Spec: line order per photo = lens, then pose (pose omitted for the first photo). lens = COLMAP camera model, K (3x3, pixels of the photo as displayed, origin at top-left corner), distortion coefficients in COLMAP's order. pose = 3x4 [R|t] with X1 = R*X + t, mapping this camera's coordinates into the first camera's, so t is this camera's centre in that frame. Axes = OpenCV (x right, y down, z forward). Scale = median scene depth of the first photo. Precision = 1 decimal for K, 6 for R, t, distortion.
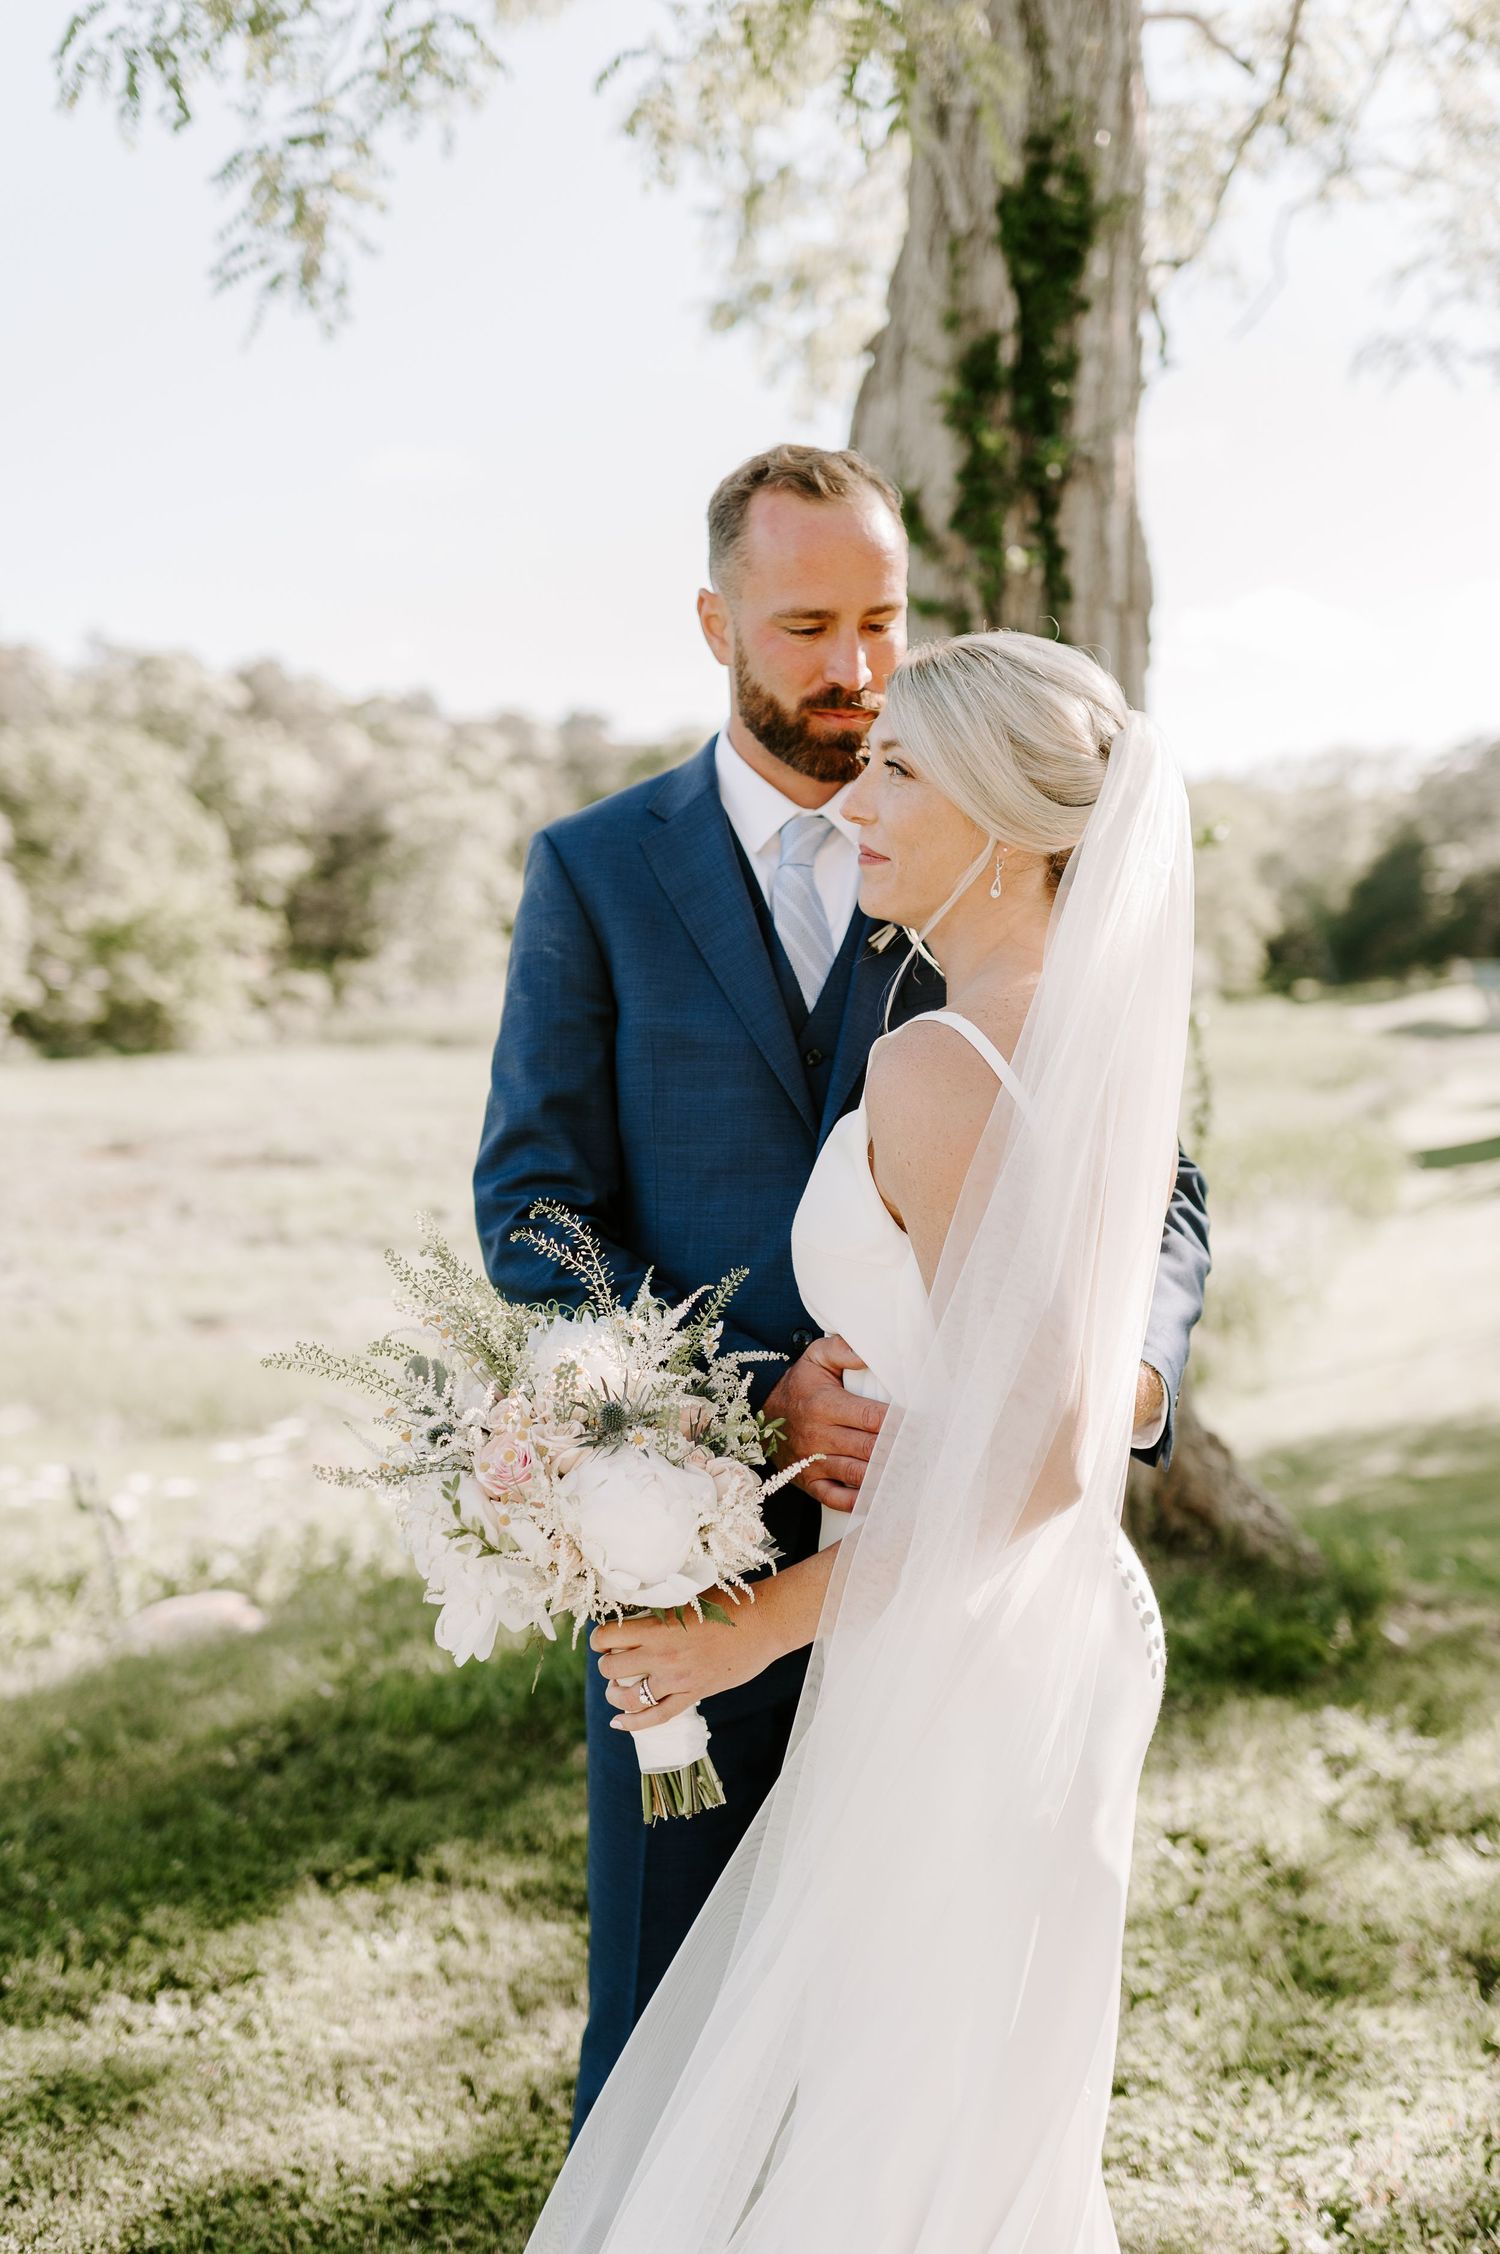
lens RADIAL K [[2303.2, 0, 754.5], [0, 2303.2, 1123.5], [0, 0, 1]] dist [0.002362, -0.019673]
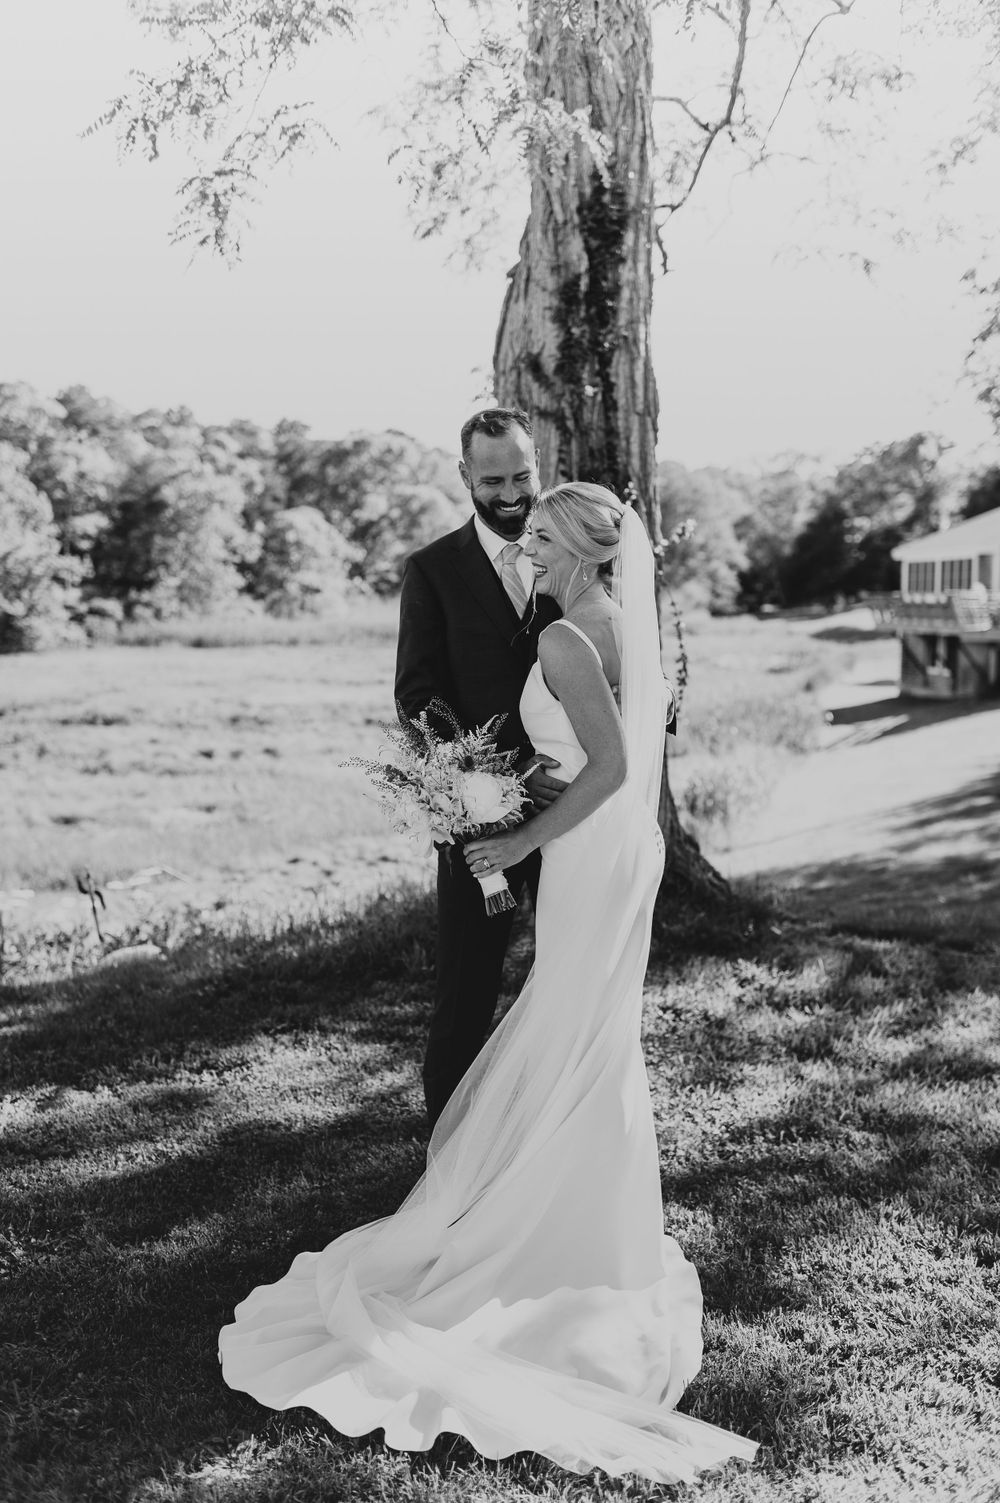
lens RADIAL K [[1546.0, 0, 498.5], [0, 1546.0, 753.9], [0, 0, 1]] dist [-0.125205, 0.137152]
pose [[0.998114, -0.004501, 0.061216, -0.043435], [0.002261, 0.999327, 0.036612, 0.016393], [-0.061340, -0.036405, 0.997453, -0.304102]]
